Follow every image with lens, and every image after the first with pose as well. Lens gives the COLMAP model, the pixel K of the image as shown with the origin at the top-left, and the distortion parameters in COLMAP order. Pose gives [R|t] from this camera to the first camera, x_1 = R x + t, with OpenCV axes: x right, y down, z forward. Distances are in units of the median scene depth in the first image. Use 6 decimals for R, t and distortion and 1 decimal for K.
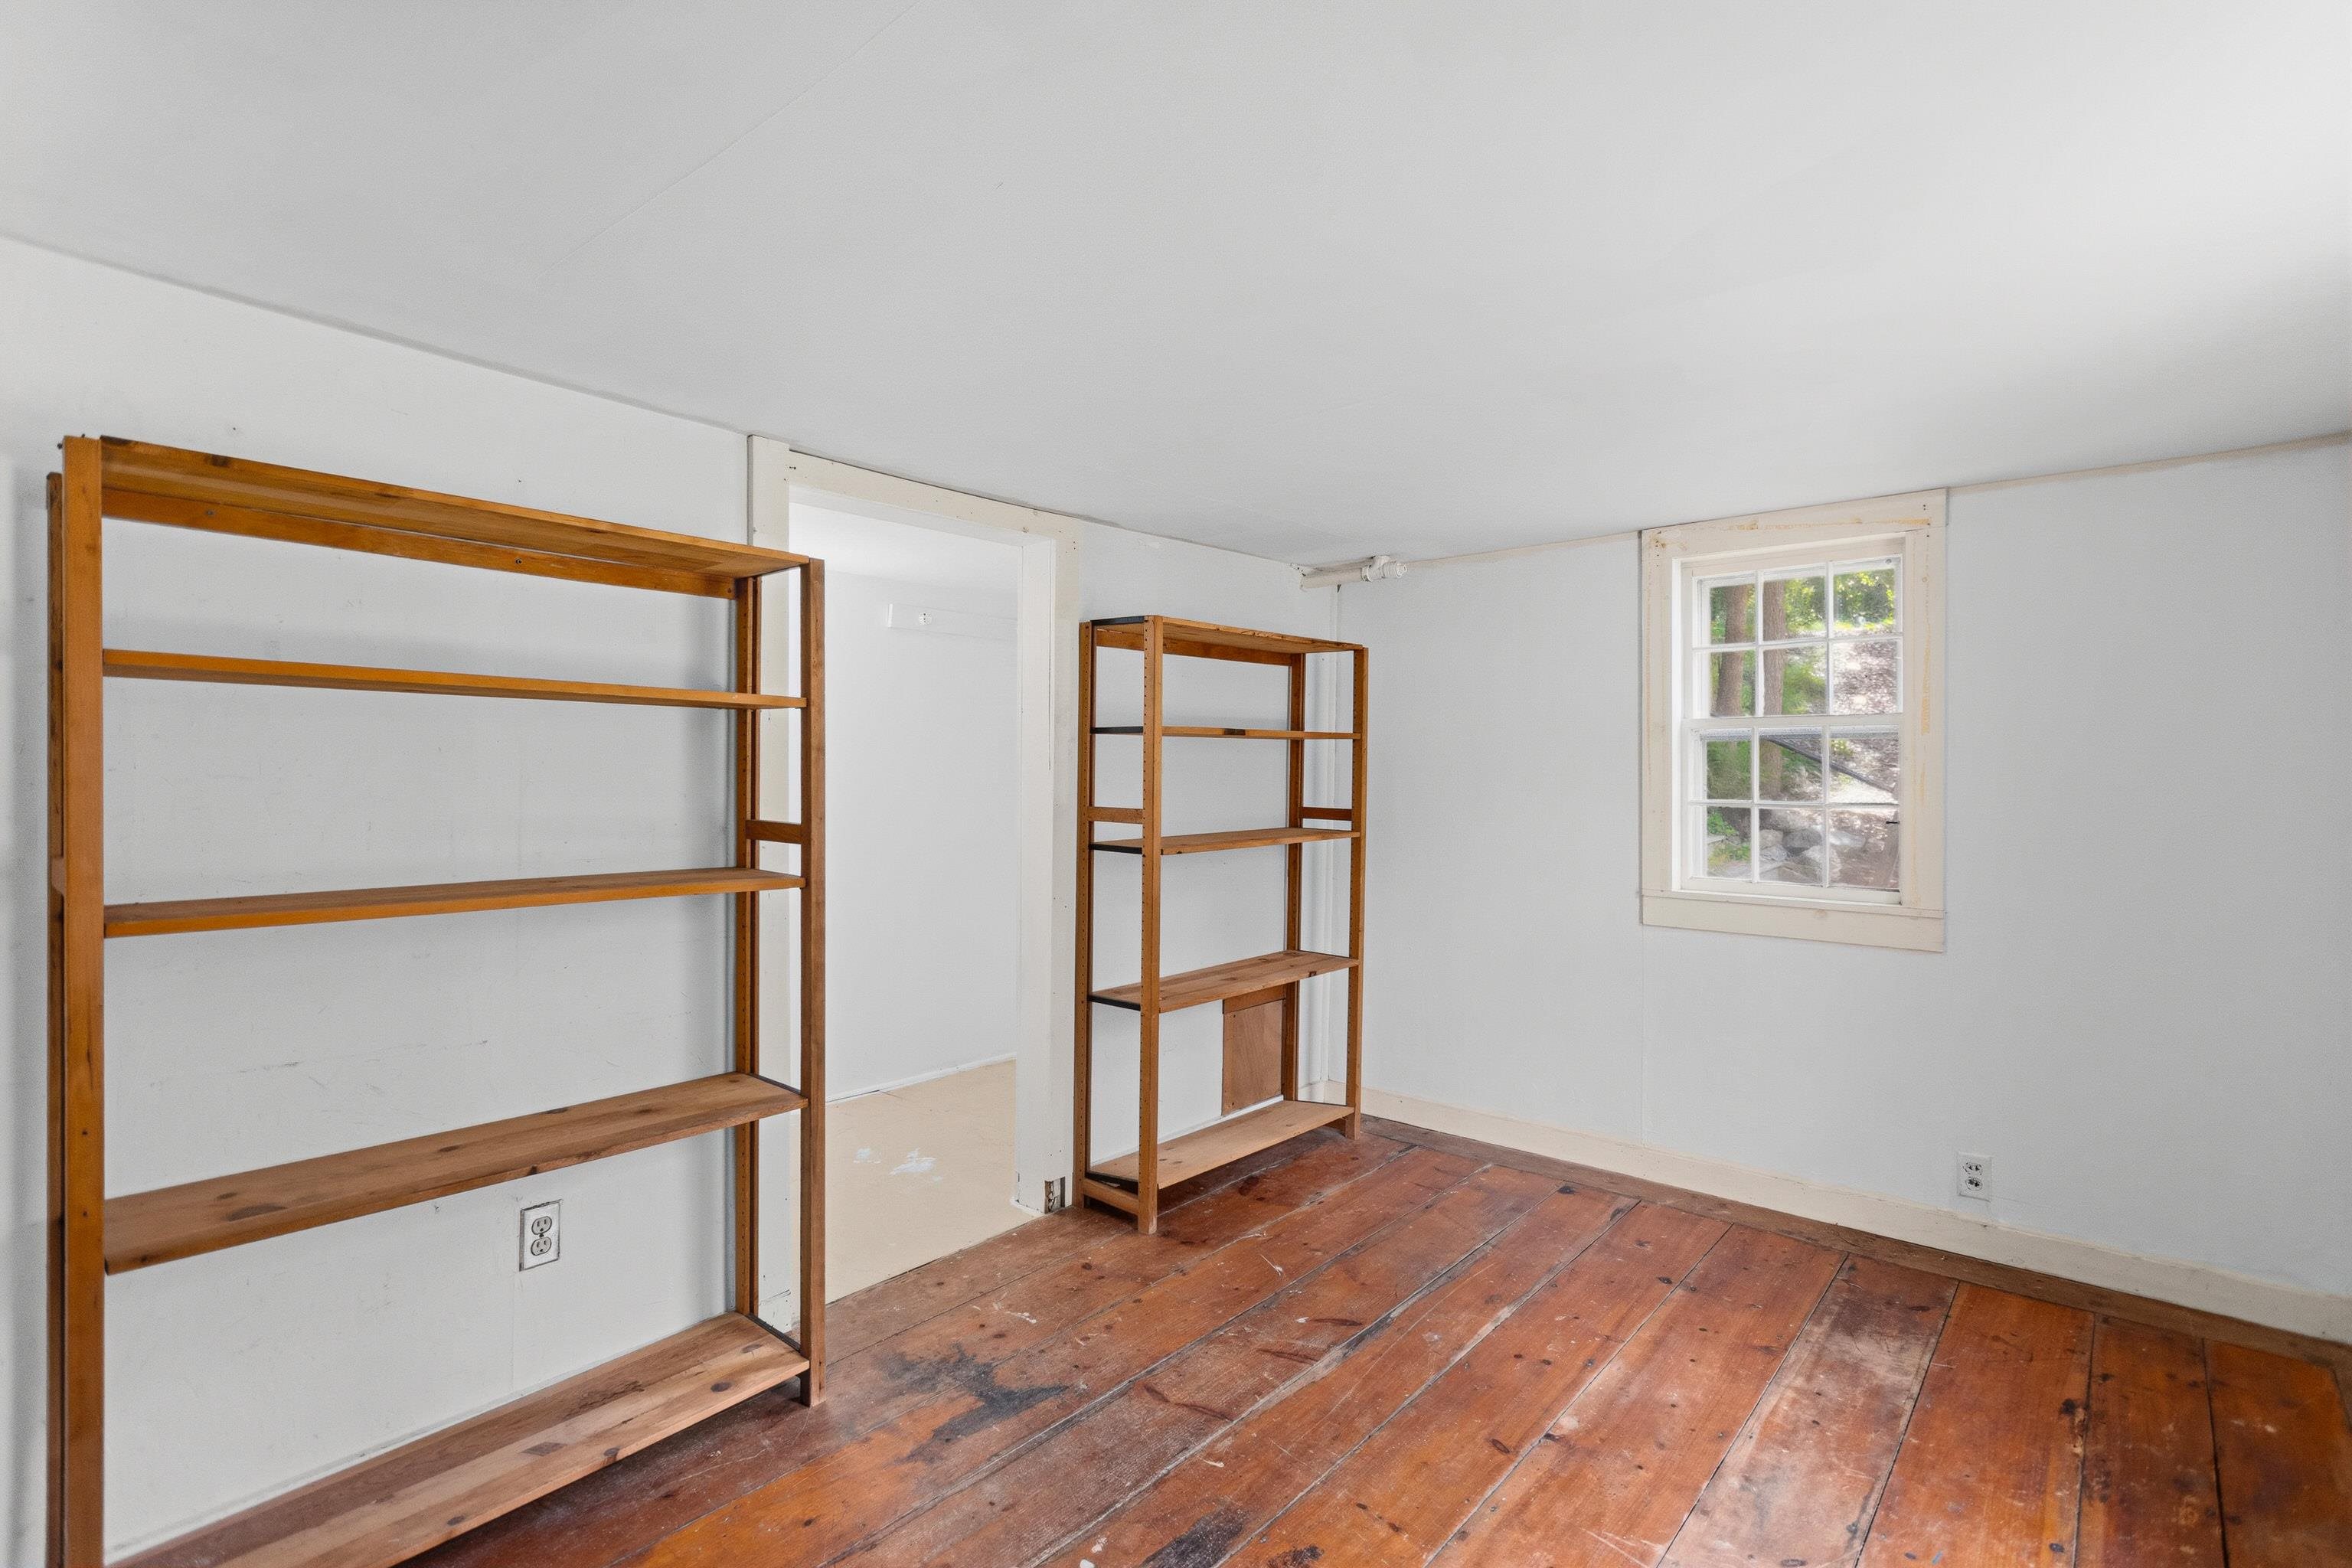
lens RADIAL K [[1108.2, 0, 1188.9], [0, 1108.2, 766.5], [0, 0, 1]] dist [-0.000874, 0.001143]
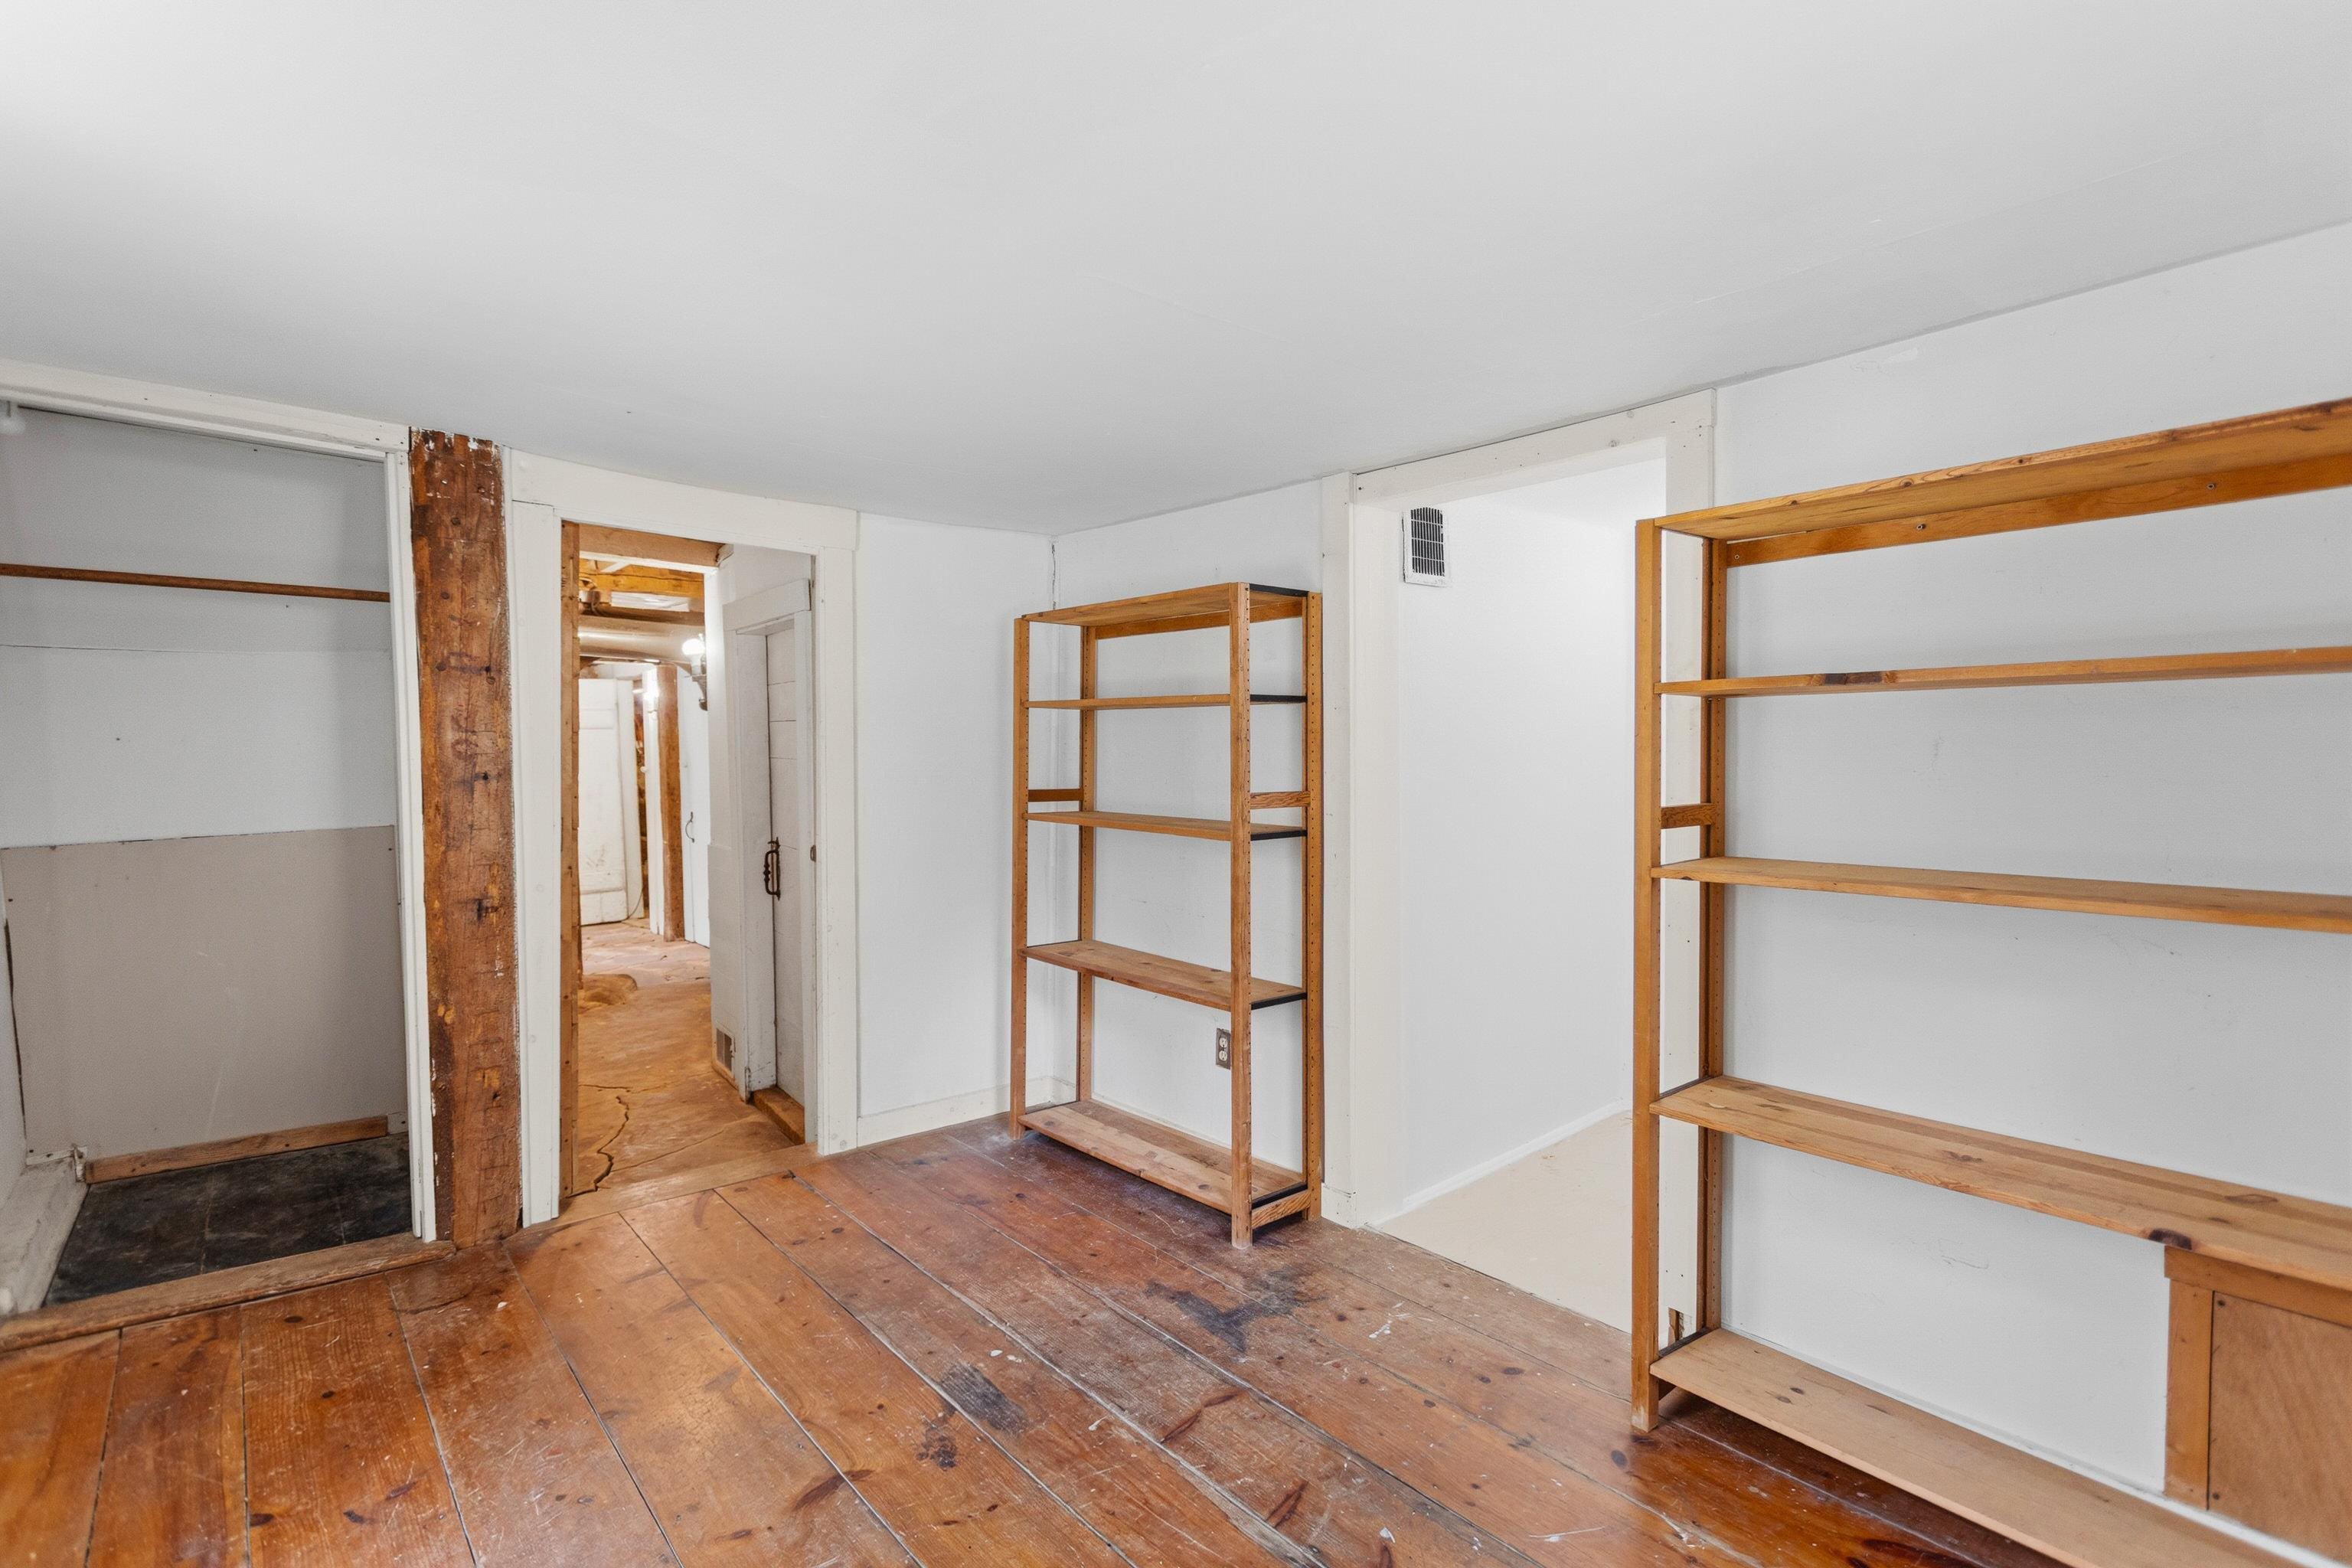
lens RADIAL K [[1099.9, 0, 1176.0], [0, 1099.9, 784.0], [0, 0, 1]] dist [-0.001851, 0.000126]
pose [[-0.143157, 0.022522, -0.989444, 0.913801], [-0.004649, 0.999715, 0.023429, 0.013269], [0.989689, 0.007954, -0.143011, 1.107518]]
